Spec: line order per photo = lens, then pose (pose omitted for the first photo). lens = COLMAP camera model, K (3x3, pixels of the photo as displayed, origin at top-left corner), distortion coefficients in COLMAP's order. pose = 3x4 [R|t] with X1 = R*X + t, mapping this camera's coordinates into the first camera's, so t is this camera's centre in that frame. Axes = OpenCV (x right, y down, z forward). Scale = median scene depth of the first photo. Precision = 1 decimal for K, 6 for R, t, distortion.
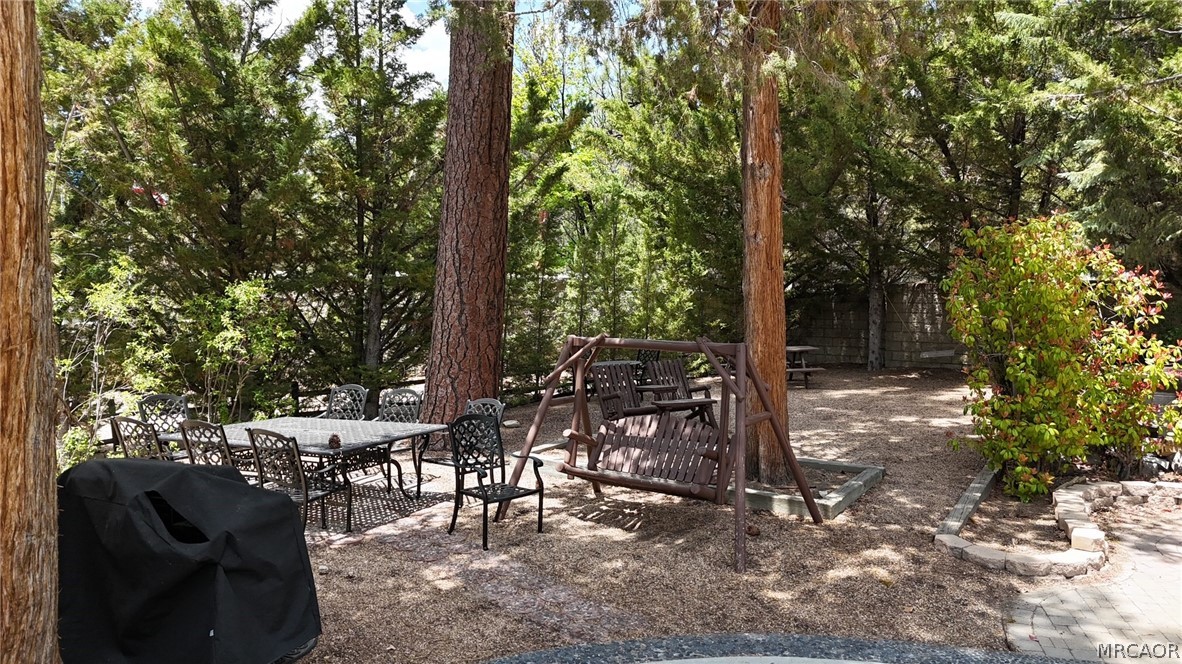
lens RADIAL K [[868.6, 0, 595.7], [0, 868.6, 325.5], [0, 0, 1]] dist [0.069917, -0.057866]
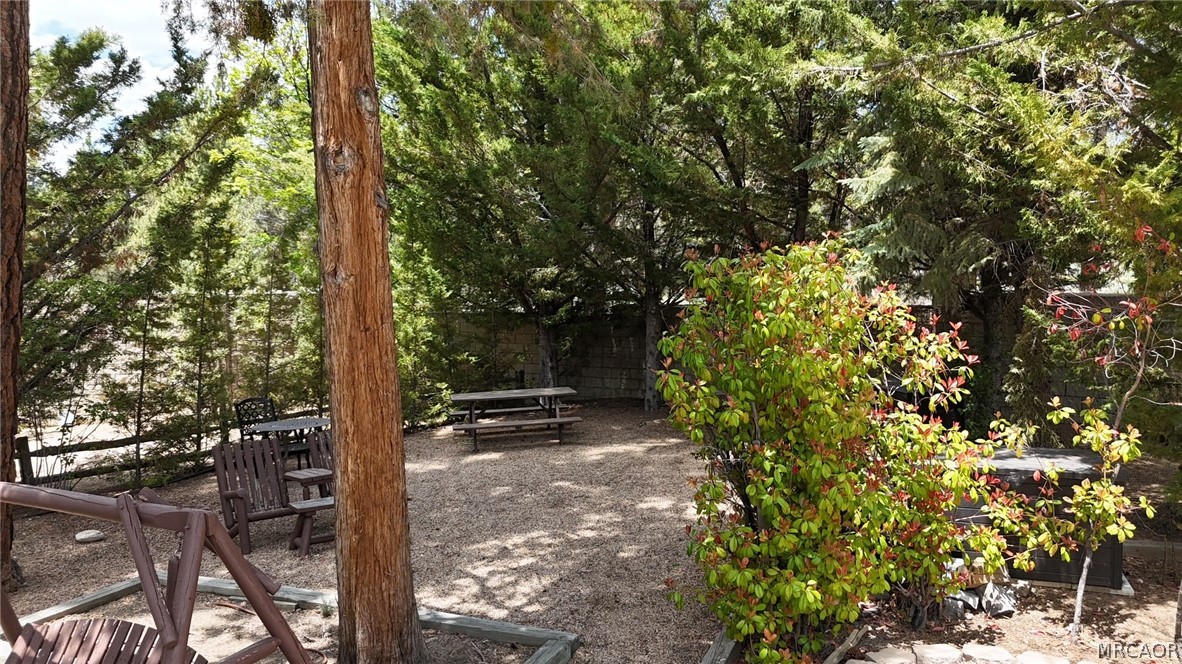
lens RADIAL K [[868.6, 0, 595.7], [0, 868.6, 325.5], [0, 0, 1]] dist [0.069917, -0.057866]
pose [[0.984218, -0.009110, 0.176726, 0.236156], [0.009041, 0.999958, 0.001195, -0.063662], [-0.176729, 0.000421, 0.984259, 0.379360]]
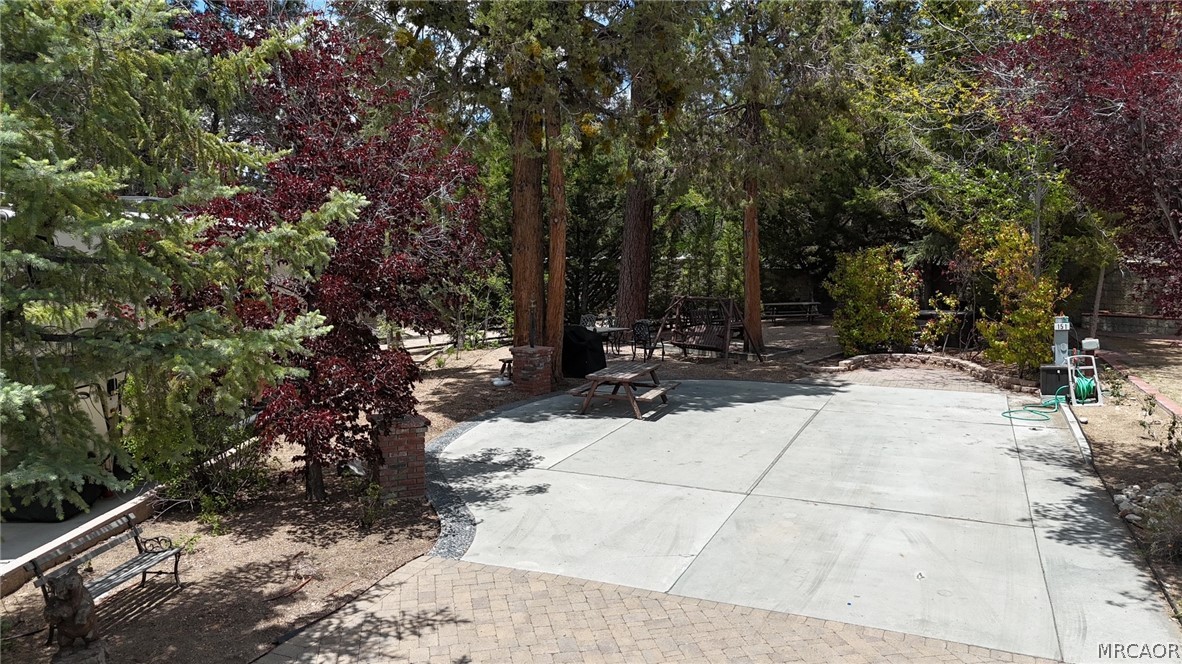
lens RADIAL K [[871.0, 0, 591.0], [0, 871.0, 332.0], [0, 0, 1]] dist [0.080078, -0.110932]
pose [[0.986814, 0.012858, -0.161346, 0.138039], [-0.004215, 0.998543, 0.053796, -0.017897], [0.161803, -0.052407, 0.985431, -1.571746]]
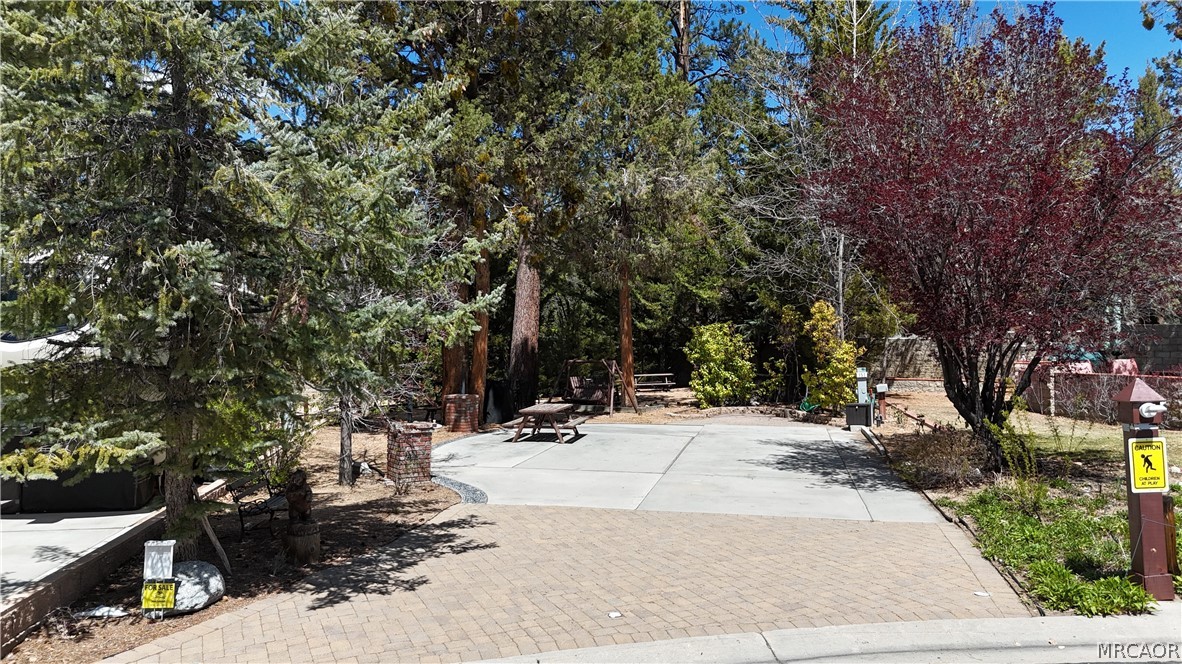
lens RADIAL K [[871.0, 0, 591.0], [0, 871.0, 332.0], [0, 0, 1]] dist [0.080078, -0.110932]
pose [[0.999430, -0.000299, 0.033772, -0.036482], [0.002446, 0.997976, -0.063549, 0.101925], [-0.033685, 0.063595, 0.997407, -2.047736]]
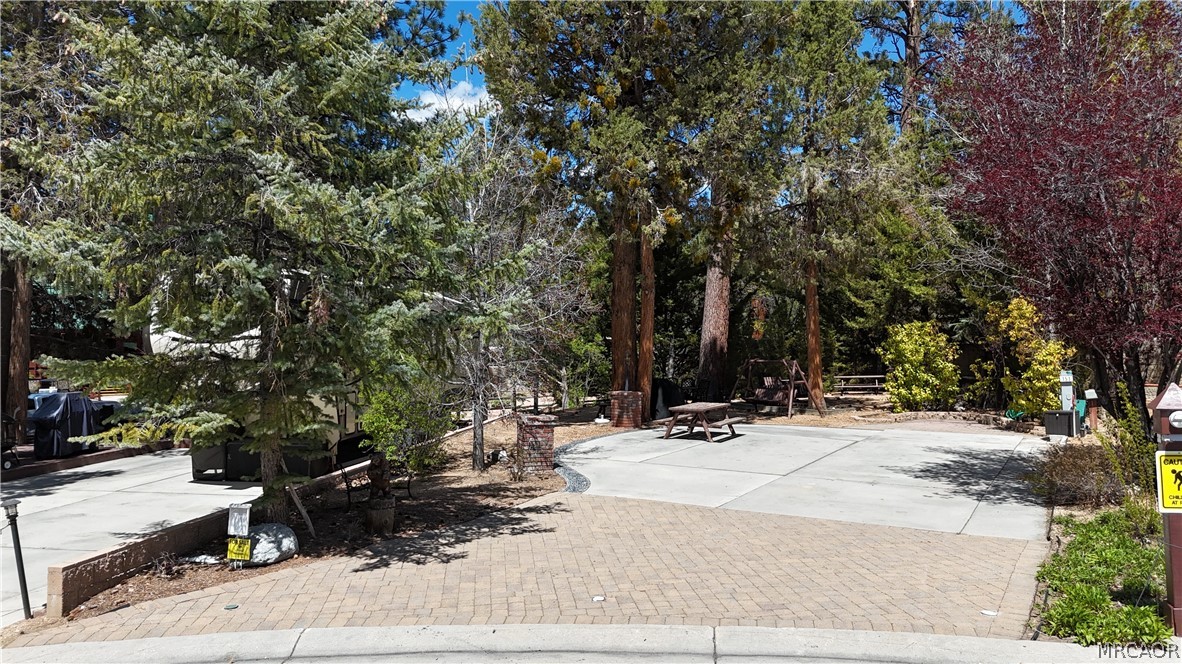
lens RADIAL K [[871.0, 0, 591.0], [0, 871.0, 332.0], [0, 0, 1]] dist [0.080078, -0.110932]
pose [[0.964772, -0.000794, -0.263088, 0.240773], [-0.015839, 0.998006, -0.061094, 0.103986], [0.262612, 0.063108, 0.962836, -2.065775]]
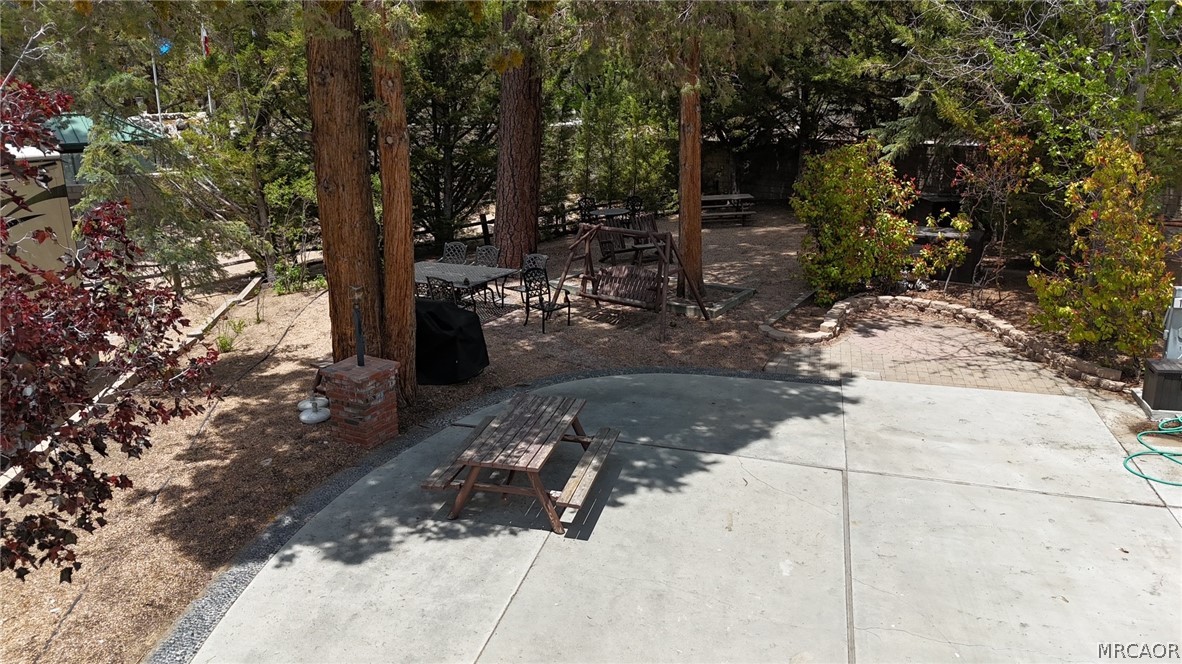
lens RADIAL K [[868.6, 0, 595.7], [0, 868.6, 325.5], [0, 0, 1]] dist [0.069917, -0.057866]
pose [[0.999976, -0.002376, -0.006528, 0.009853], [0.003859, 0.971337, 0.237675, -0.196093], [0.005777, -0.237695, 0.971323, -0.778602]]
